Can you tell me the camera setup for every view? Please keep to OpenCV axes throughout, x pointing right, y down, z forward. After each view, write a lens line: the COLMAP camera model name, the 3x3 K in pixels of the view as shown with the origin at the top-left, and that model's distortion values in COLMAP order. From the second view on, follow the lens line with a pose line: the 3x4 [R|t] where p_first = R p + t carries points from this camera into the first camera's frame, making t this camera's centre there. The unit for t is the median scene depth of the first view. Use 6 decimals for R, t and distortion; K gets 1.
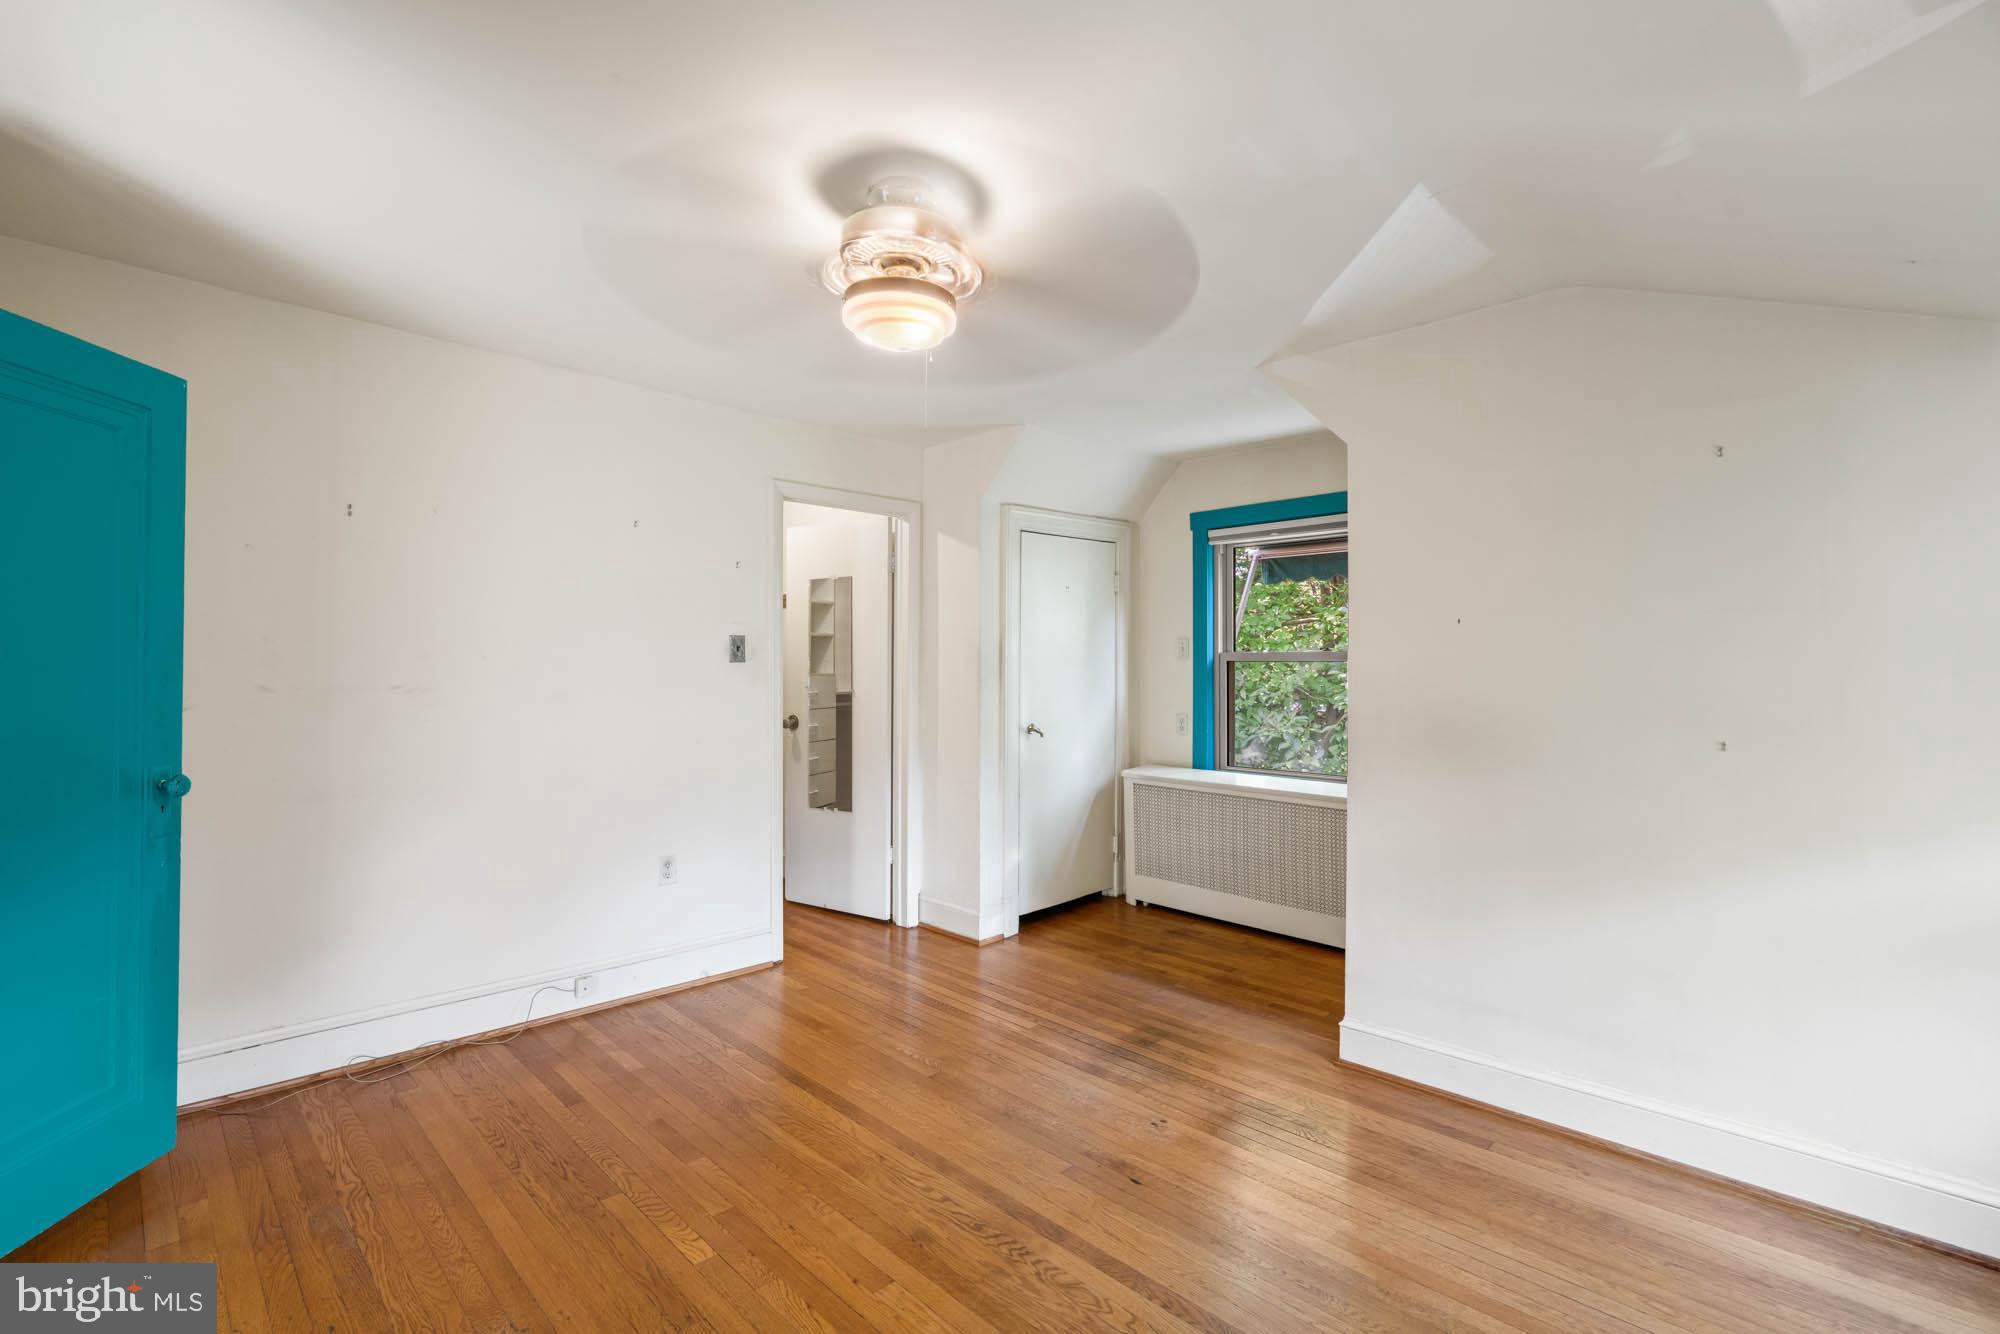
lens RADIAL K [[894.5, 0, 994.9], [0, 894.5, 666.1], [0, 0, 1]] dist [-0.003704, 0.000377]
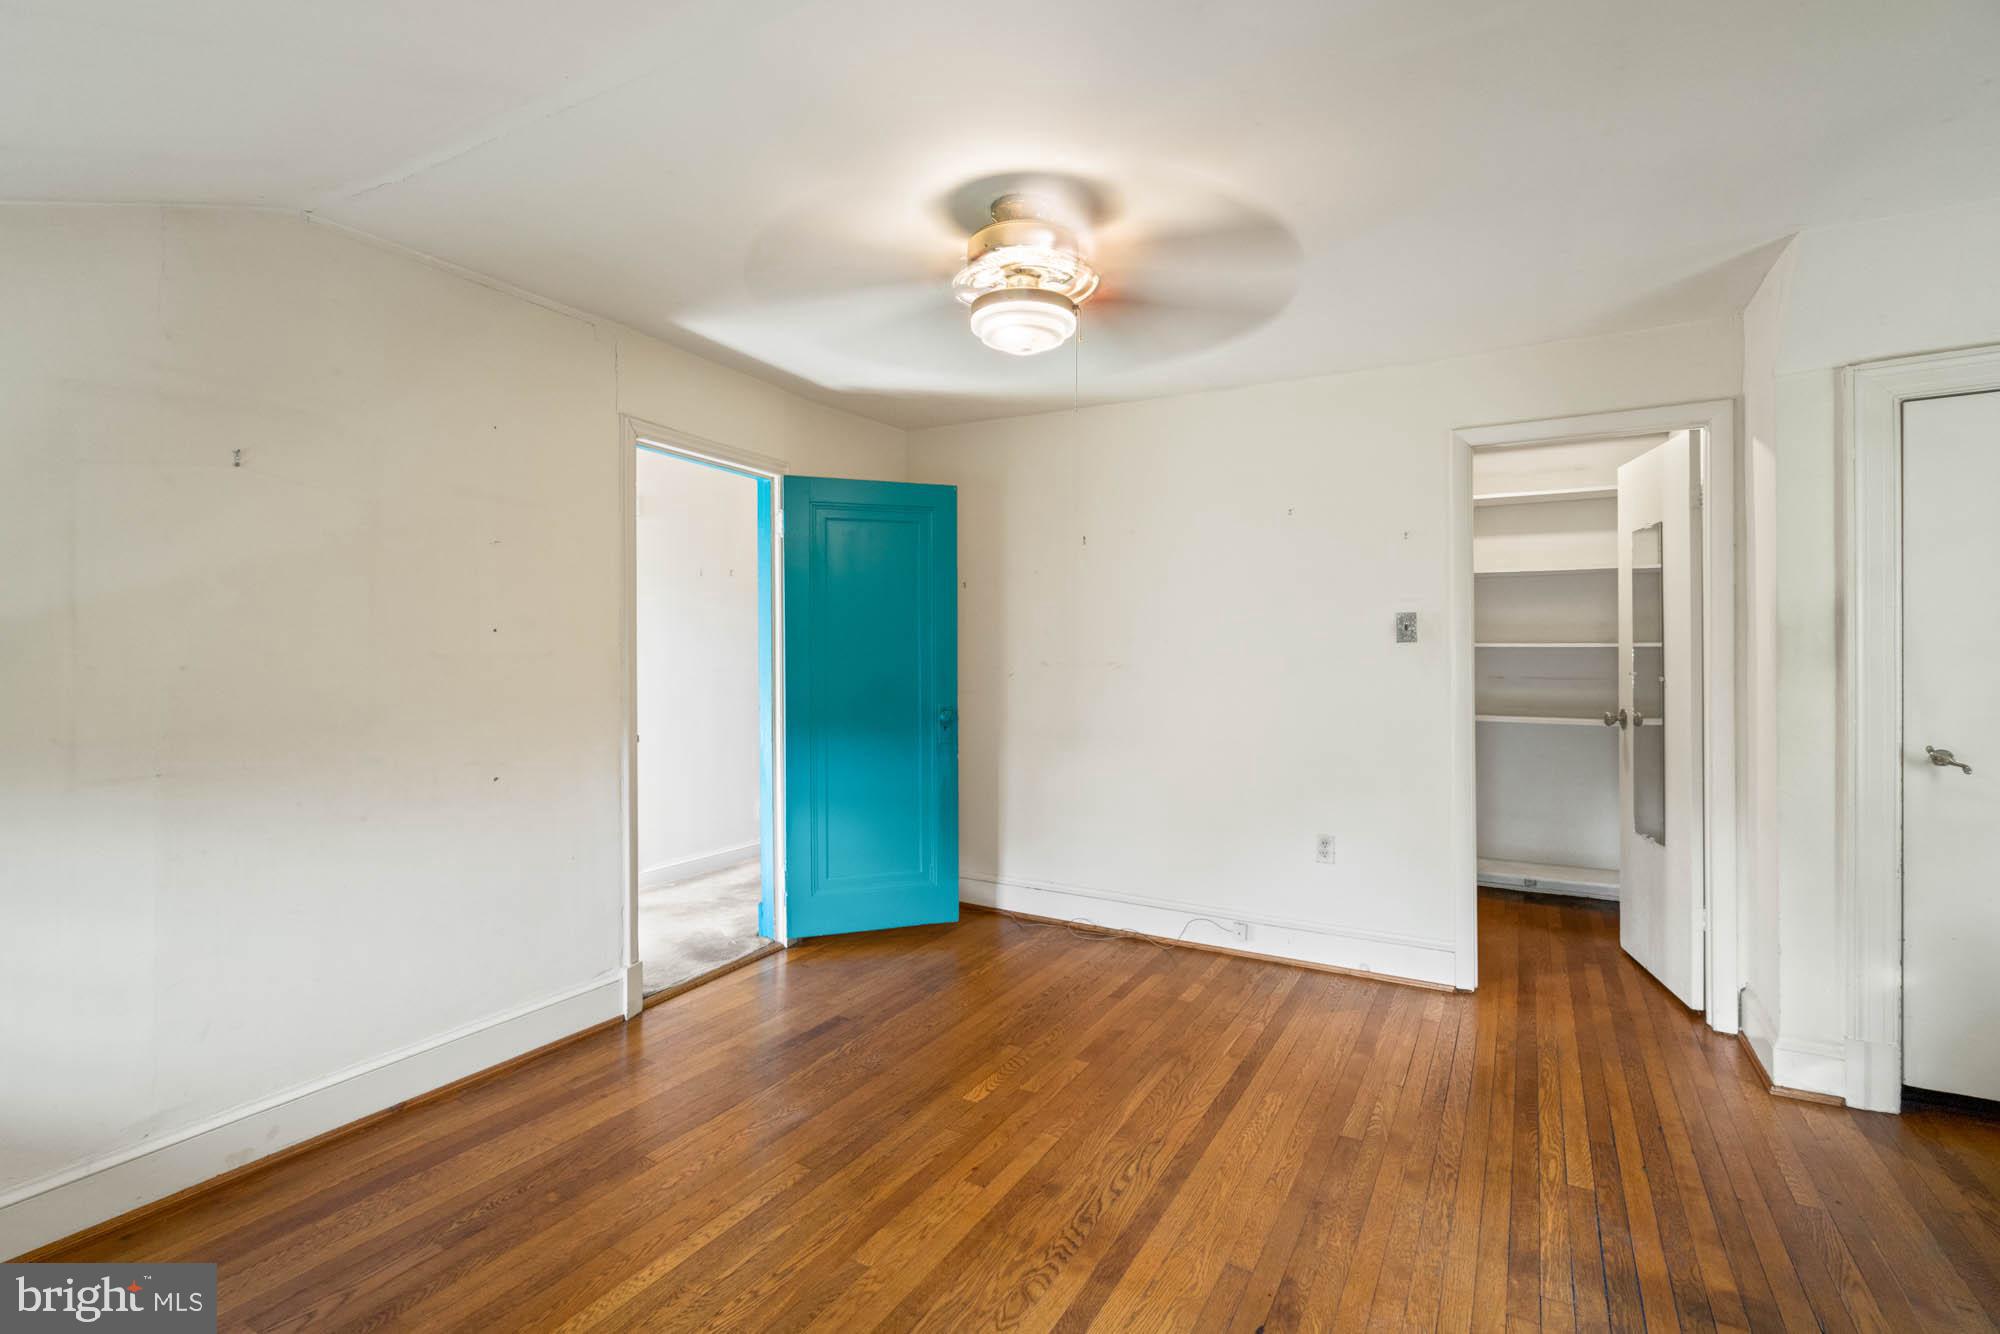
lens RADIAL K [[910.3, 0, 1001.7], [0, 910.3, 647.6], [0, 0, 1]] dist [-0.002872, 0.000297]
pose [[0.271153, -0.005932, -0.962518, 0.630050], [0.003819, 0.999980, -0.005087, 0.005286], [0.962529, -0.002296, 0.271170, 0.442779]]
